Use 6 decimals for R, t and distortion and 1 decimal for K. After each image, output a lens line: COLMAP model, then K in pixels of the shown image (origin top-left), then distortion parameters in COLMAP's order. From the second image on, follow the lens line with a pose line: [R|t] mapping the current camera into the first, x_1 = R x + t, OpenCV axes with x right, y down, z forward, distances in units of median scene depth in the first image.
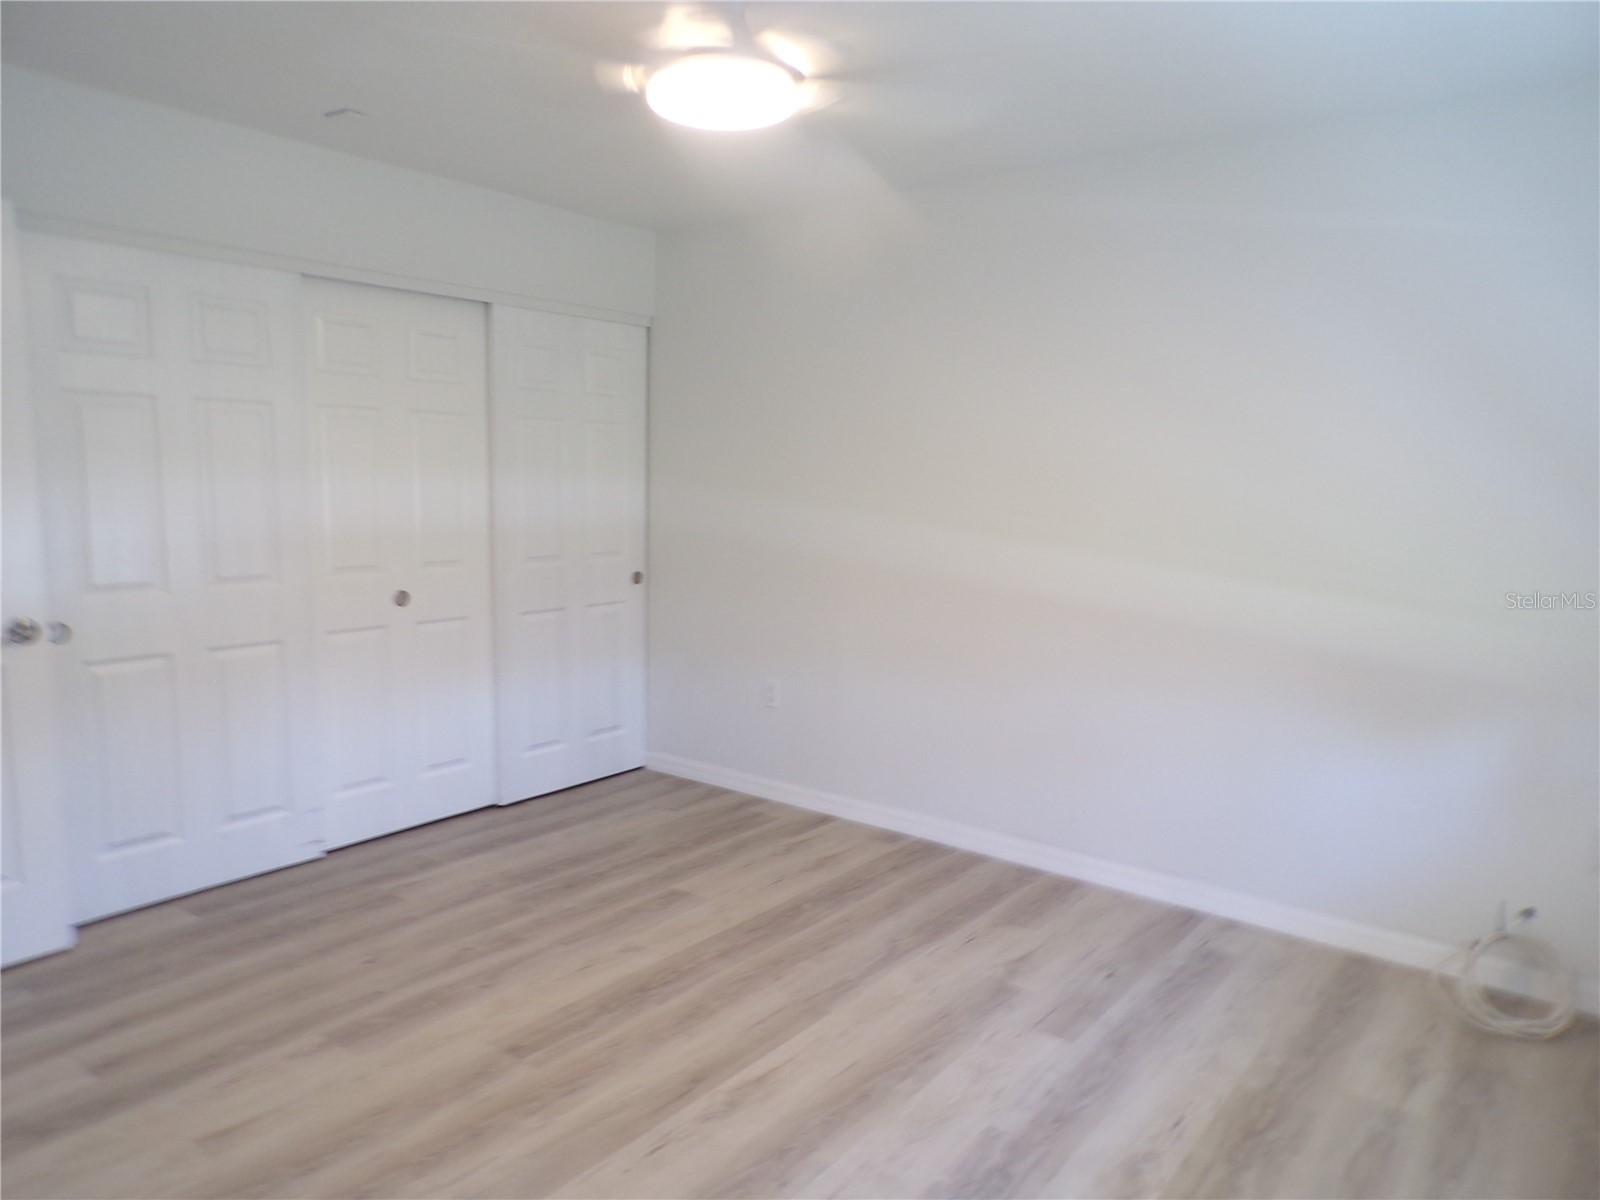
lens RADIAL K [[1100.4, 0, 800.1], [0, 1100.4, 603.1], [0, 0, 1]] dist [0.008072, 0.006175]
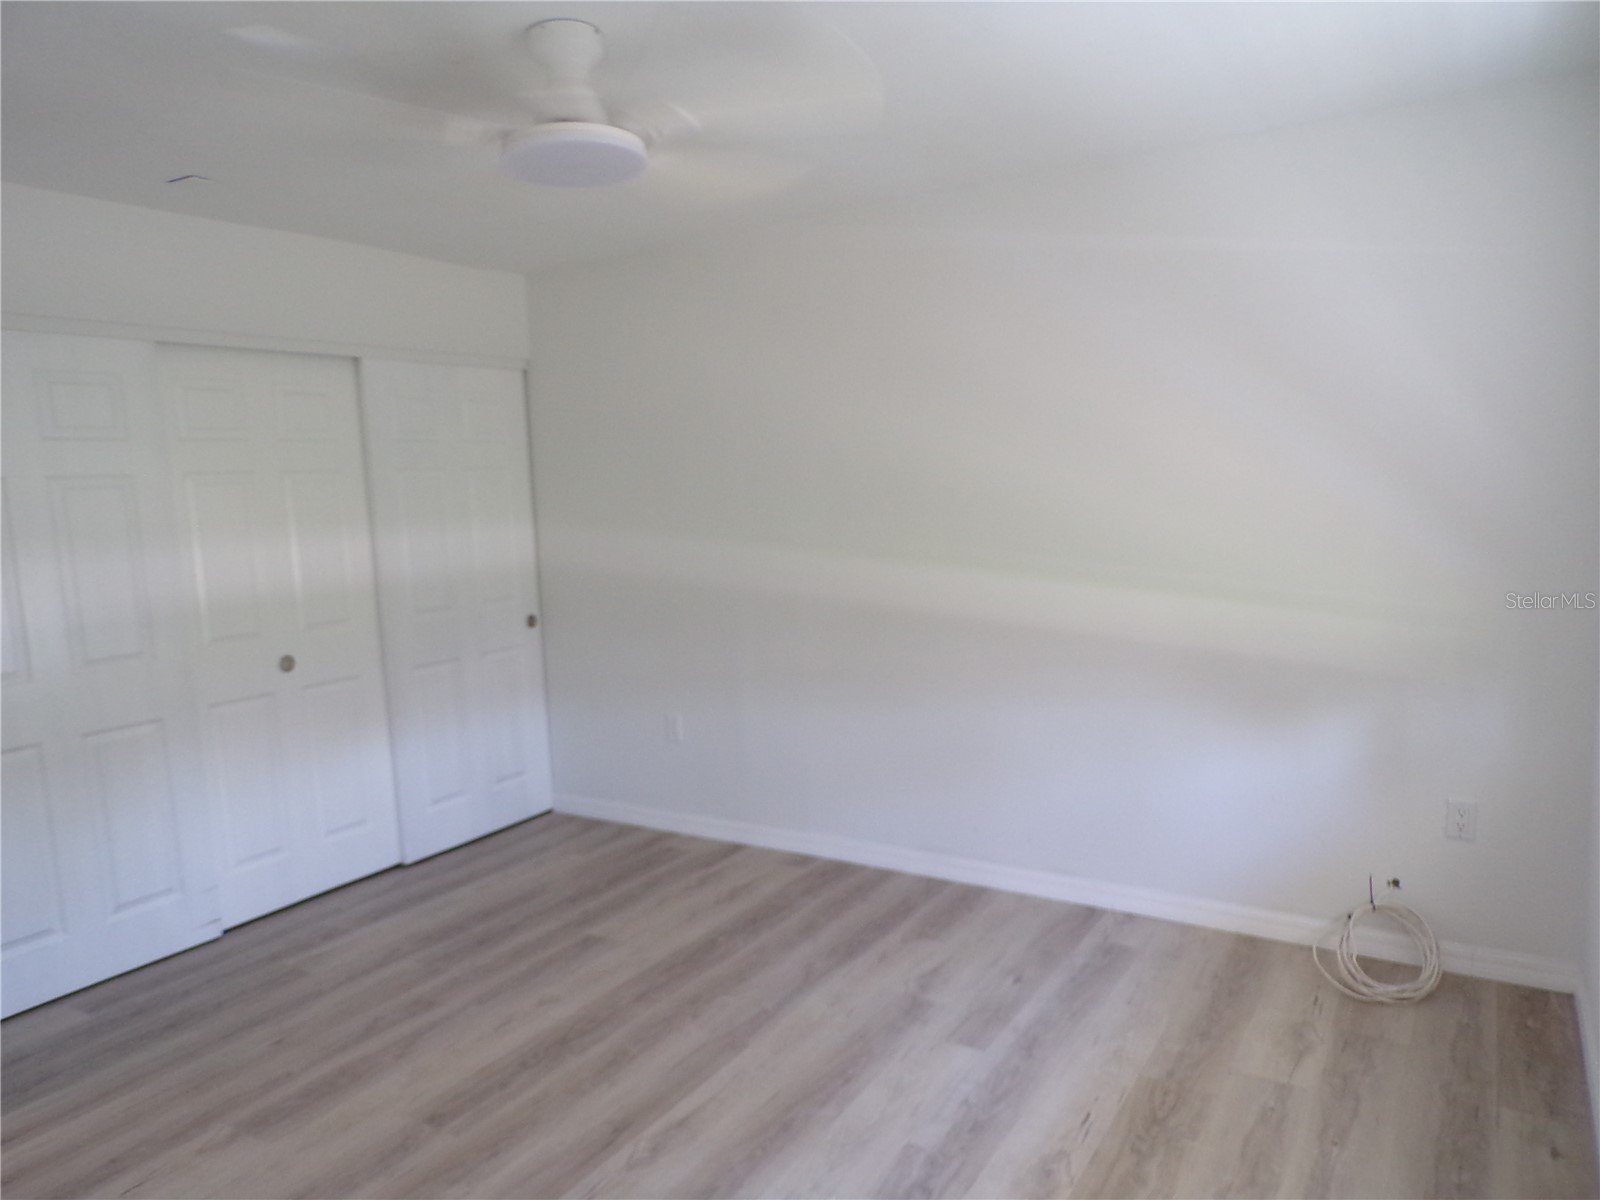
lens RADIAL K [[1100.4, 0, 796.2], [0, 1100.4, 608.7], [0, 0, 1]] dist [0.008072, 0.006175]
pose [[0.994031, -0.072671, 0.081374, 0.014713], [0.073121, 0.997320, -0.002550, -0.021242], [-0.080971, 0.008485, 0.996680, -0.016544]]
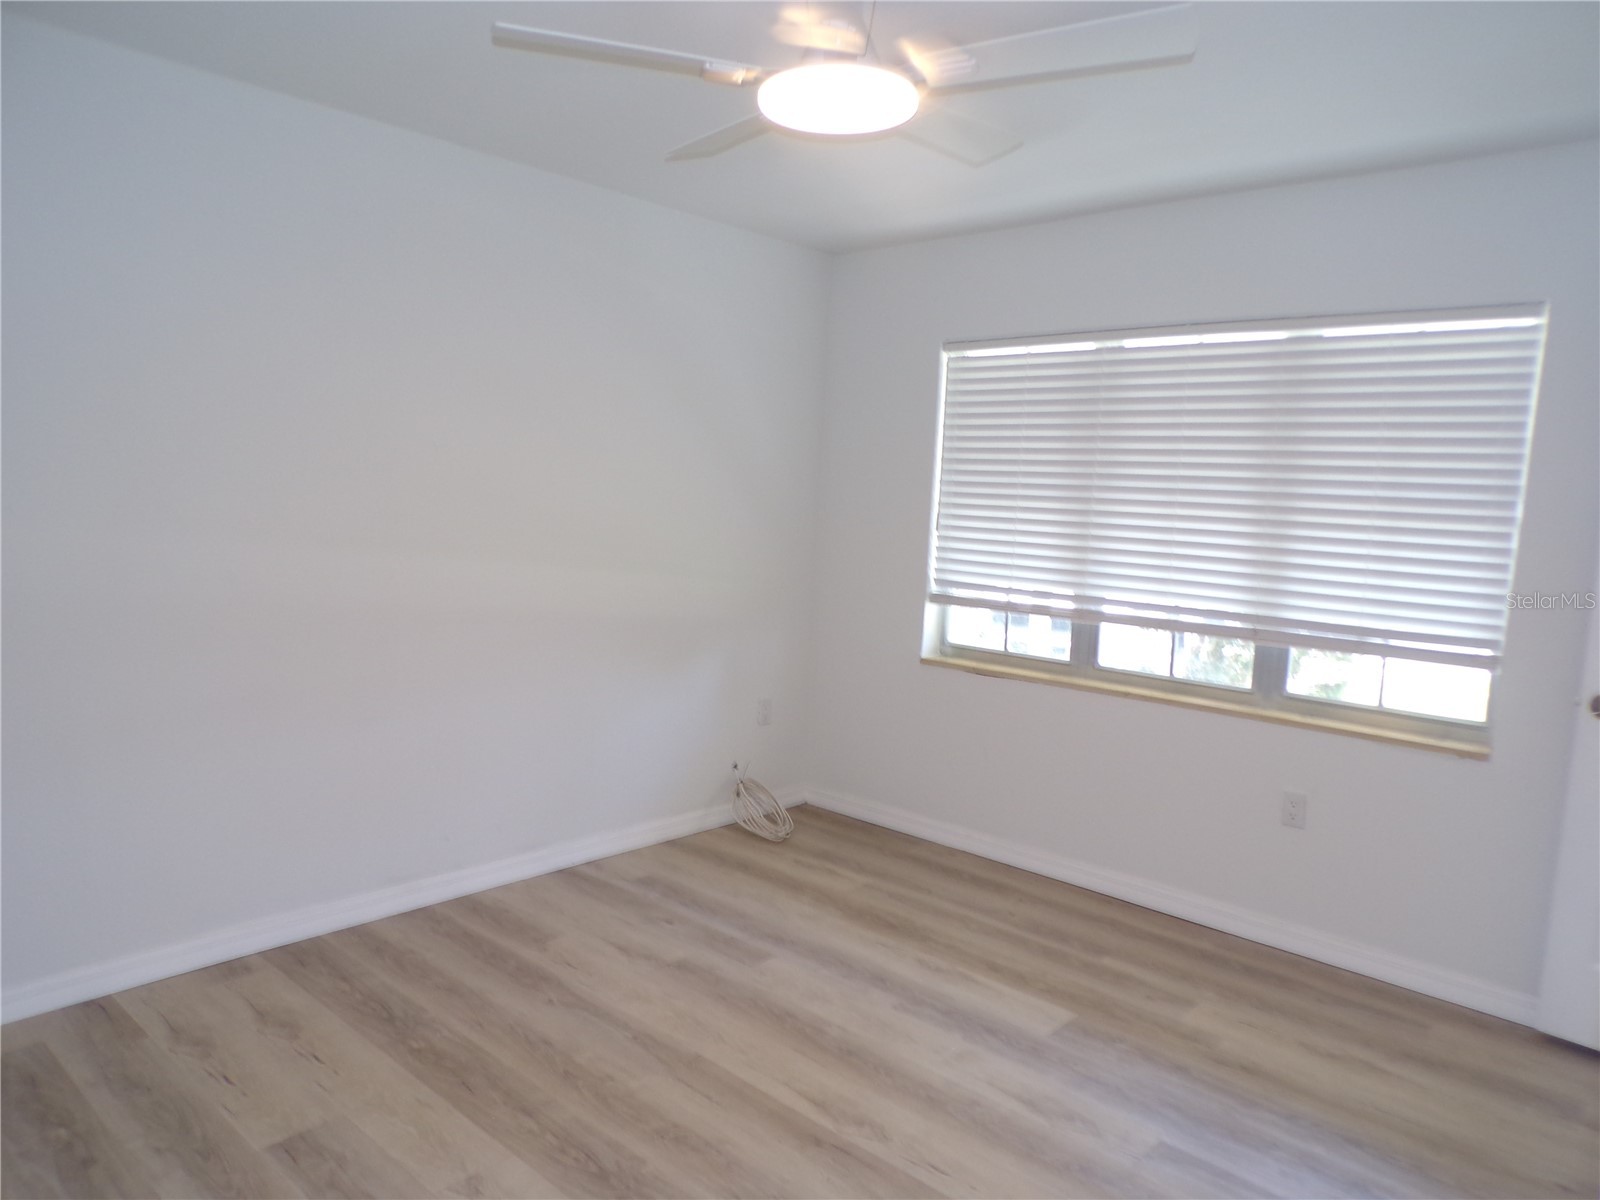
lens RADIAL K [[1100.4, 0, 796.0], [0, 1100.4, 597.3], [0, 0, 1]] dist [0.008072, 0.006175]
pose [[0.079446, -0.117986, 0.989832, -0.776112], [0.082098, 0.990372, 0.111461, -0.111210], [-0.993453, 0.072408, 0.088367, 0.708994]]
